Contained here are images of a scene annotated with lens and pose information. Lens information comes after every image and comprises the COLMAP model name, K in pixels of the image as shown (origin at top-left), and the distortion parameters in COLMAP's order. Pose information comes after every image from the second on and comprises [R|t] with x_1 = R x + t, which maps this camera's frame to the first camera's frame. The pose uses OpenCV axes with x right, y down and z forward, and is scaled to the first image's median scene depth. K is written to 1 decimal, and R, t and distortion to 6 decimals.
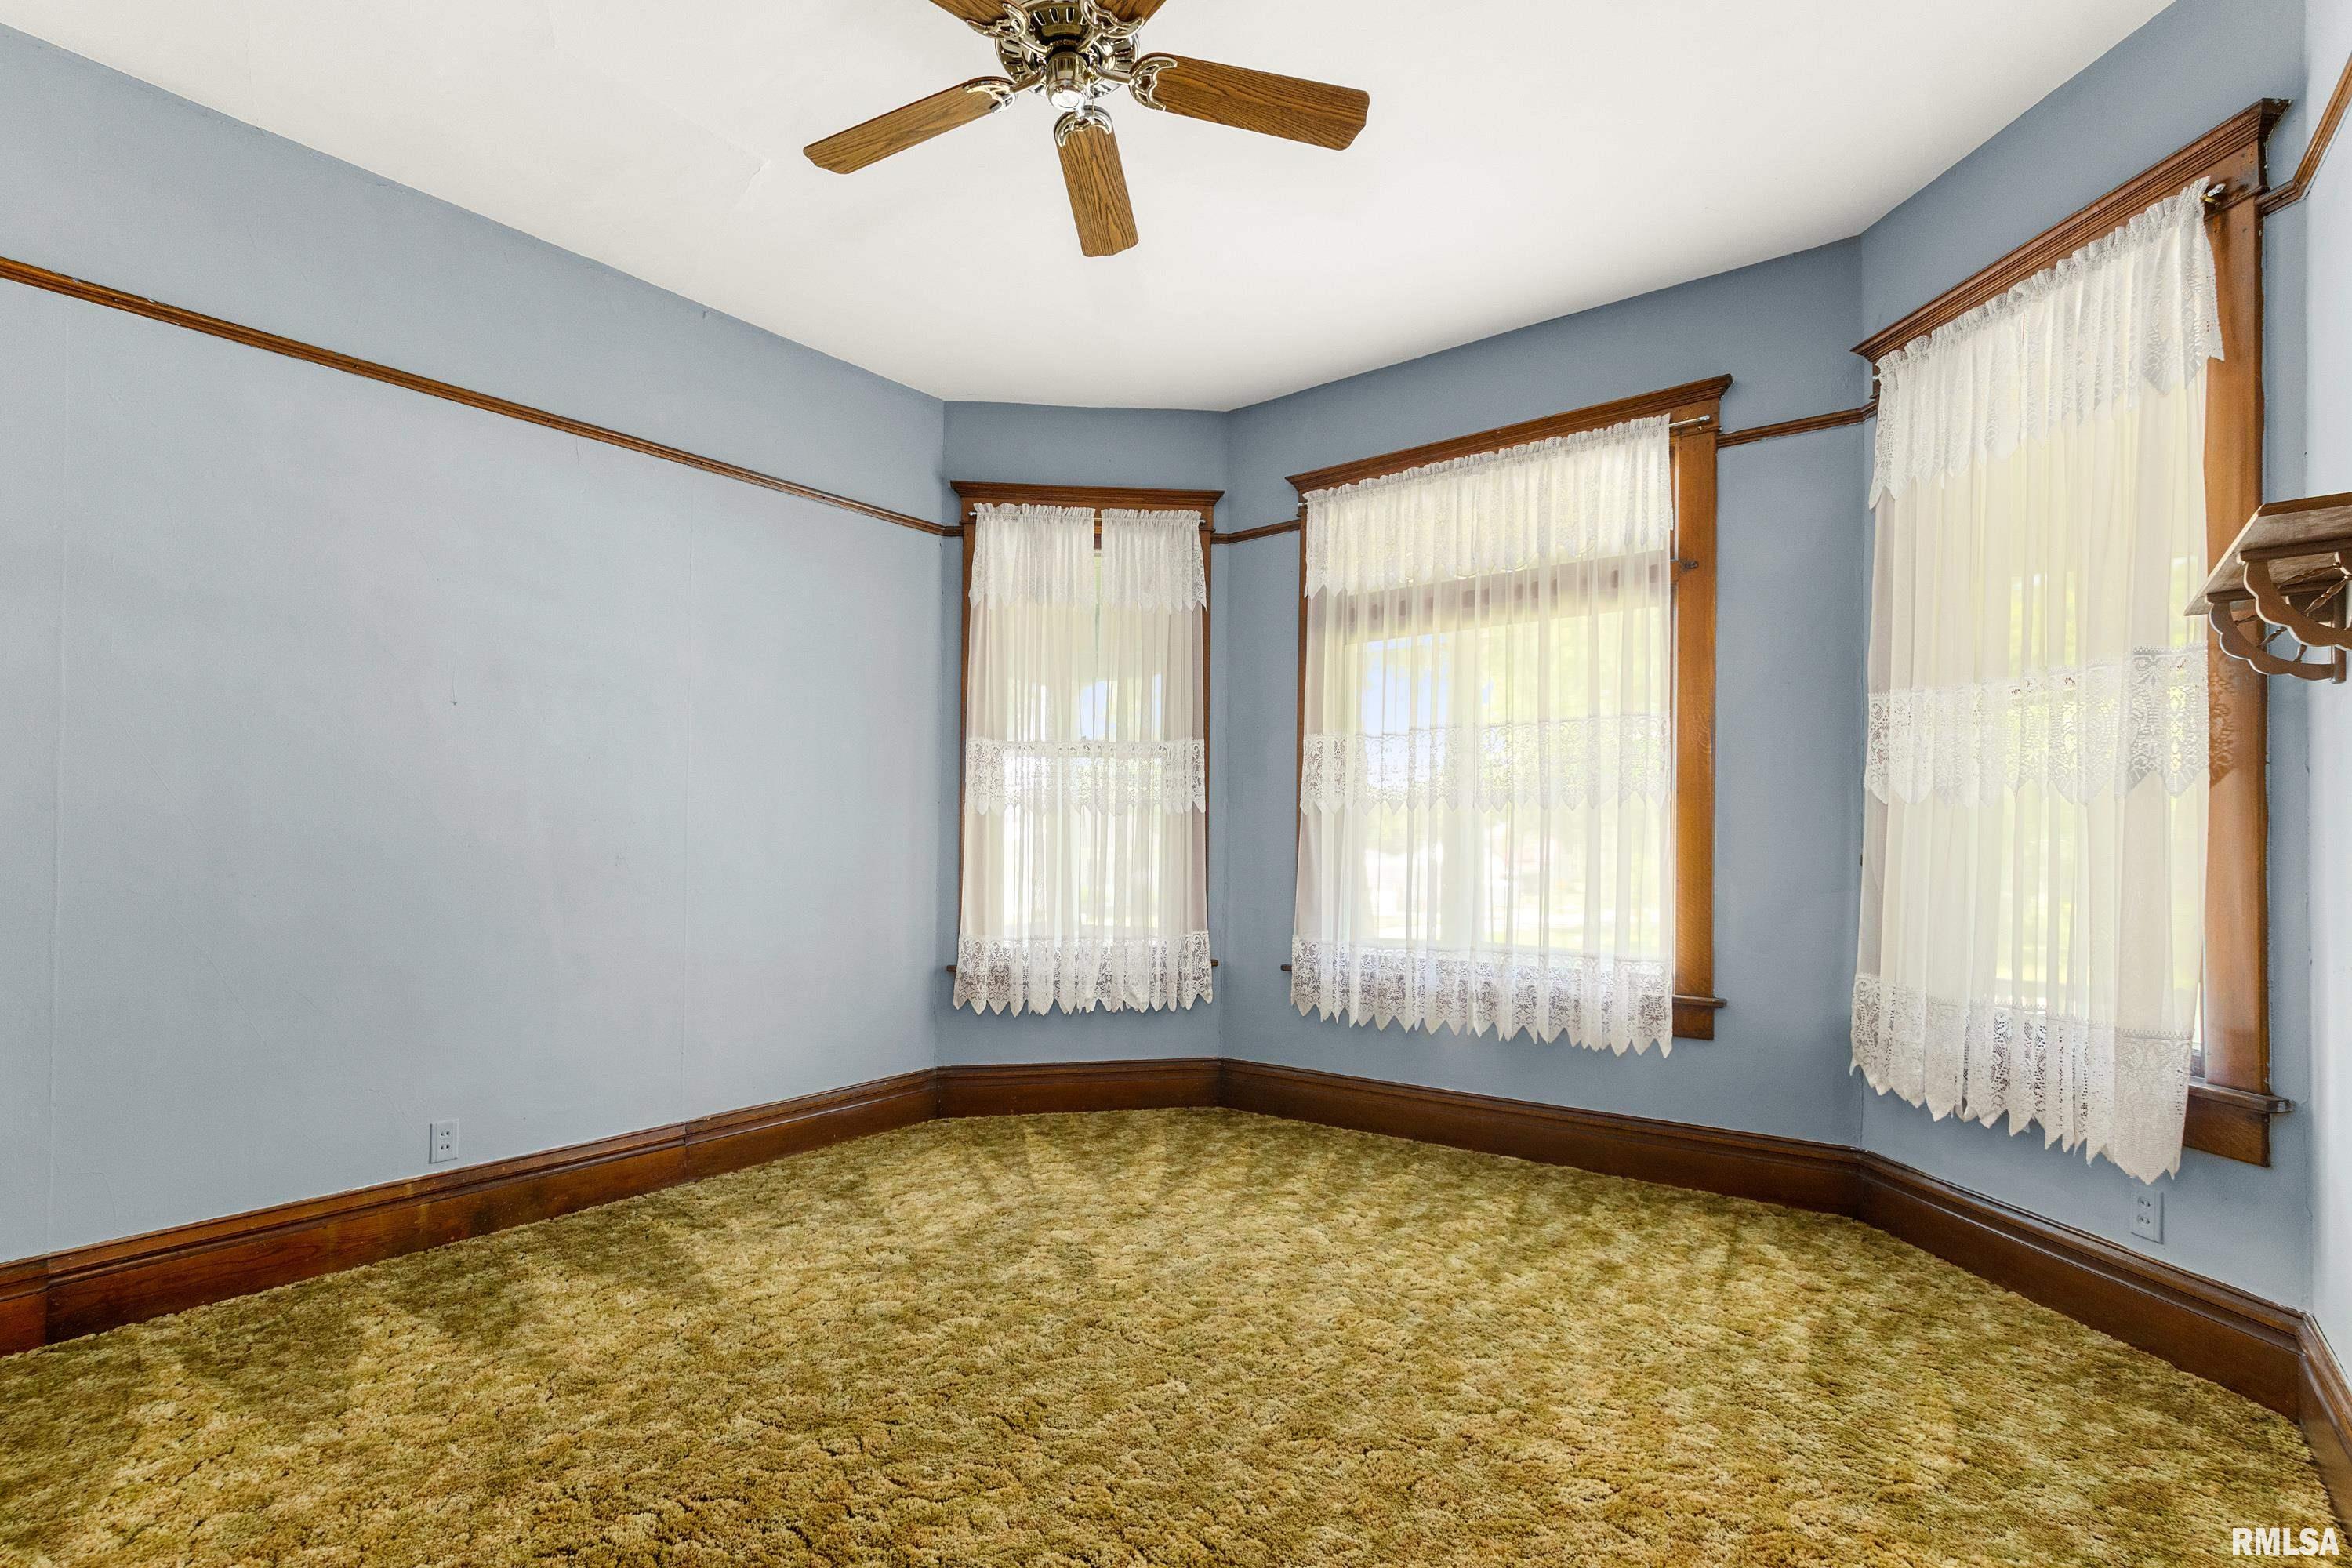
lens RADIAL K [[1103.8, 0, 1166.6], [0, 1103.8, 821.4], [0, 0, 1]] dist [-0.000586, -0.001915]
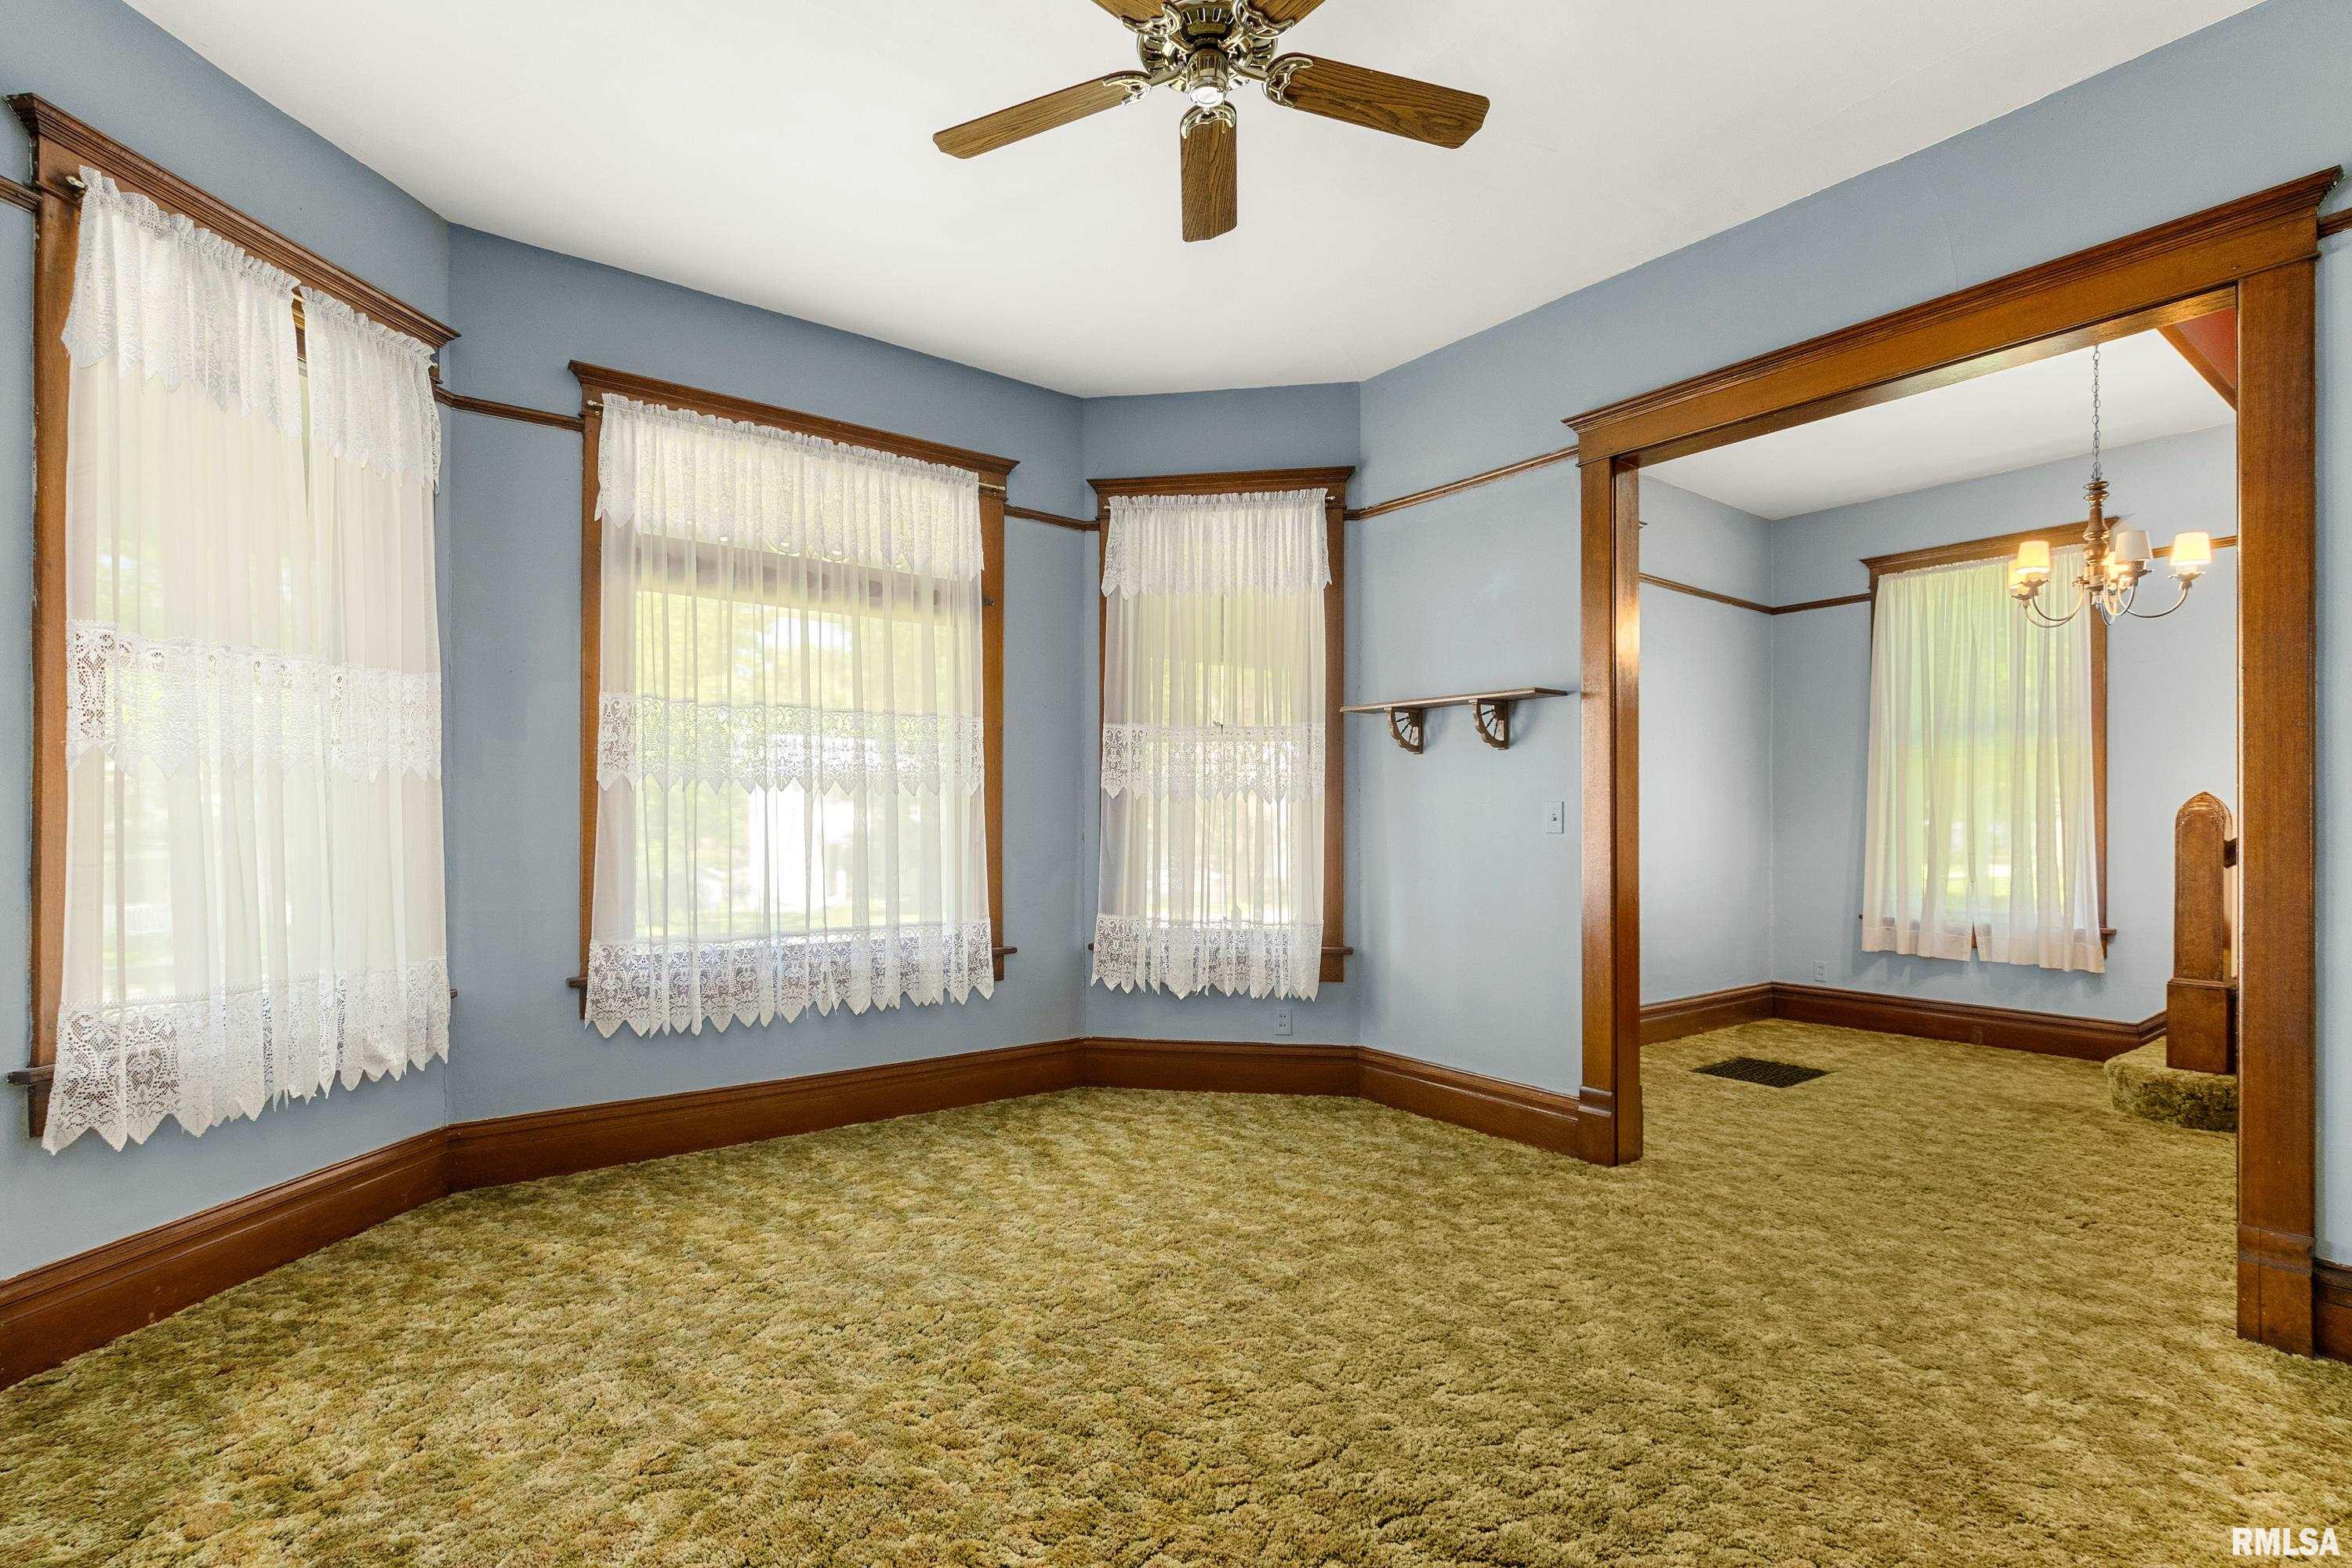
lens RADIAL K [[1103.8, 0, 1153.7], [0, 1103.8, 821.0], [0, 0, 1]] dist [-0.000586, -0.001915]
pose [[0.273869, 0.005148, 0.961753, -0.679366], [-0.015677, 0.999877, -0.000888, 0.013360], [-0.961639, -0.014834, 0.273916, 0.484174]]
